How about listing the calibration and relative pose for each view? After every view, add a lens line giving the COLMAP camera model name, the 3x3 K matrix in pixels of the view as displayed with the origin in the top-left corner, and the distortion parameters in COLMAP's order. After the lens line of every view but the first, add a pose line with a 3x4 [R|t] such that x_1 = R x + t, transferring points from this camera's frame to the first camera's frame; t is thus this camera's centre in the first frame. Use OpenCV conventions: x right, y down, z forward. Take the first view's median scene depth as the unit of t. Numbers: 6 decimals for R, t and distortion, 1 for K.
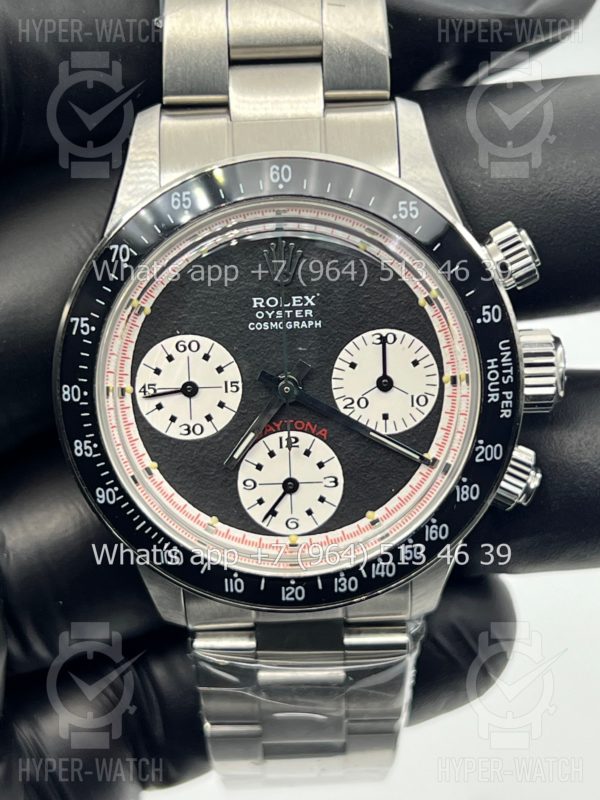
lens RADIAL K [[1952.7, 0, 300.0], [0, 1952.7, 400.0], [0, 0, 1]] dist [0.310070, 0.200828]
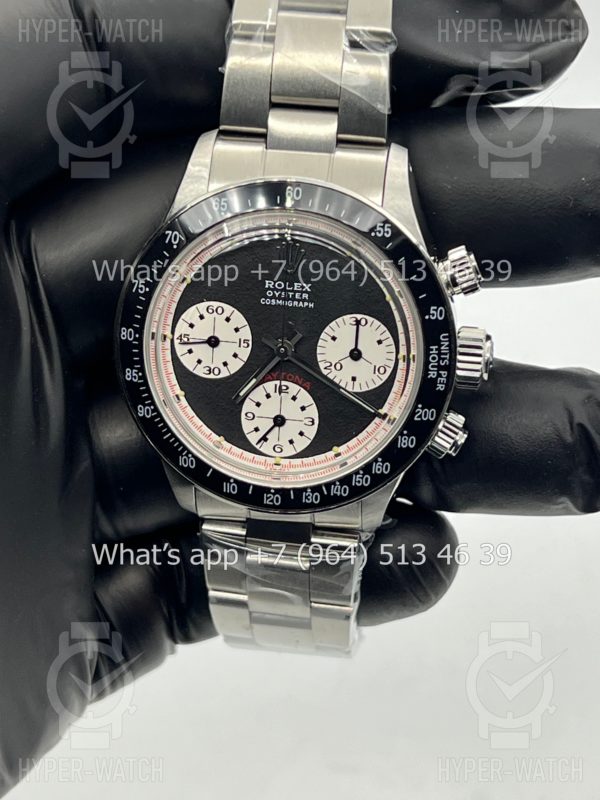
lens RADIAL K [[1952.7, 0, 300.0], [0, 1952.7, 400.0], [0, 0, 1]] dist [0.310070, 0.200828]
pose [[0.988696, 0.121911, -0.087276, 0.127188], [-0.118606, 0.992048, 0.042121, -0.029548], [0.091717, -0.031294, 0.995293, -0.352150]]
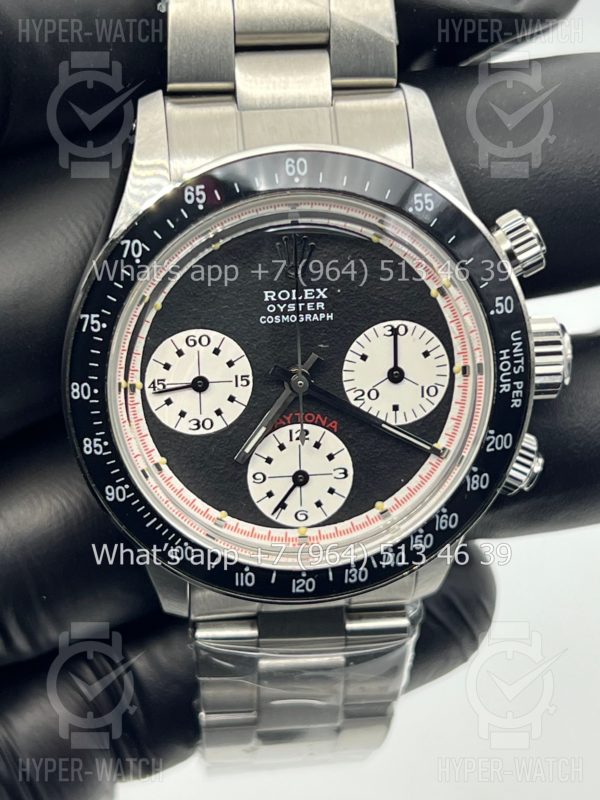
lens RADIAL K [[1952.7, 0, 300.0], [0, 1952.7, 400.0], [0, 0, 1]] dist [0.310070, 0.200828]
pose [[0.993749, -0.018370, 0.110119, -0.114801], [0.012281, 0.998371, 0.055718, -0.051703], [-0.110963, -0.054018, 0.992355, 0.016312]]
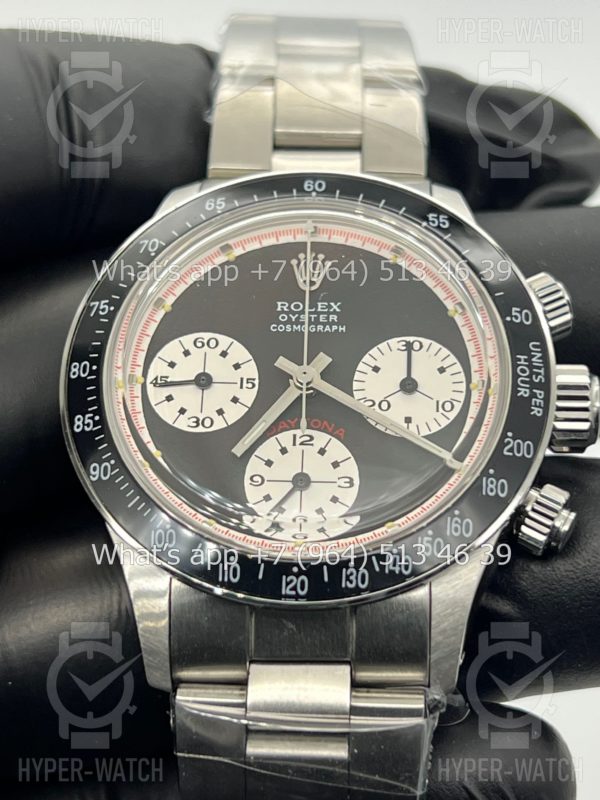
lens RADIAL K [[1952.7, 0, 300.0], [0, 1952.7, 400.0], [0, 0, 1]] dist [0.310070, 0.200828]
pose [[0.996799, 0.050316, -0.062131, 0.050029], [-0.078050, 0.780840, -0.619836, 0.587145], [0.017326, 0.622701, 0.782268, 0.261550]]
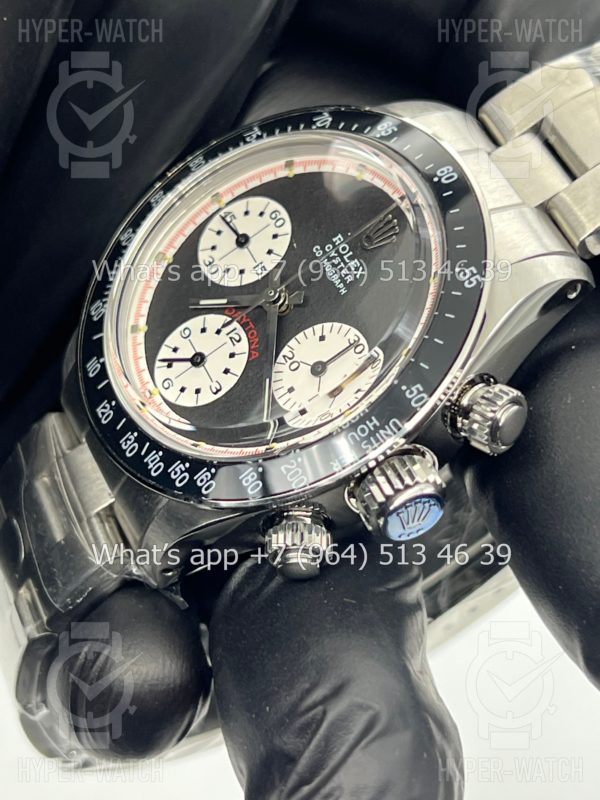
lens RADIAL K [[1952.7, 0, 300.0], [0, 1952.7, 400.0], [0, 0, 1]] dist [0.310070, 0.200828]
pose [[0.376598, 0.712098, -0.592529, 0.638596], [-0.895988, 0.442473, -0.037707, 0.044282], [0.235327, 0.545100, 0.804666, 0.206814]]
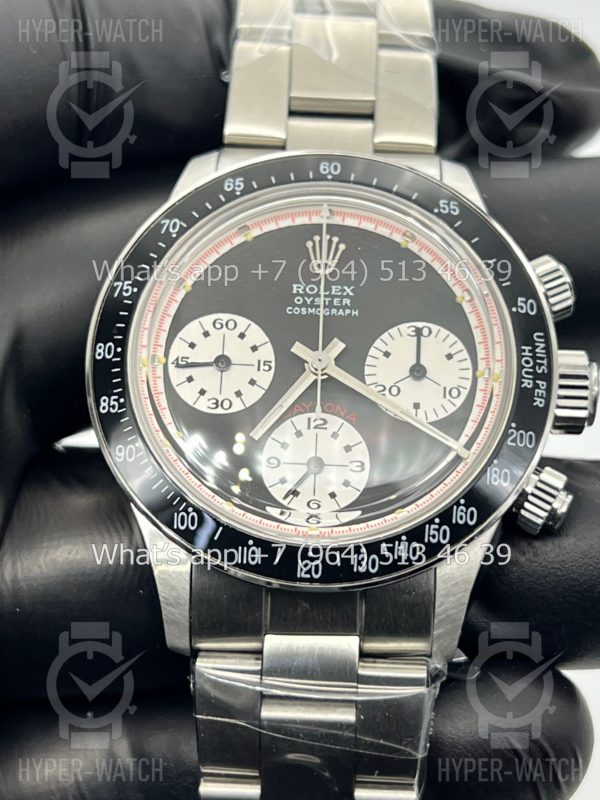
lens RADIAL K [[1952.7, 0, 300.0], [0, 1952.7, 400.0], [0, 0, 1]] dist [0.310070, 0.200828]
pose [[0.996870, 0.074345, -0.026879, 0.011314], [-0.077514, 0.852419, -0.517081, 0.523043], [-0.015530, 0.517546, 0.855514, 0.154640]]
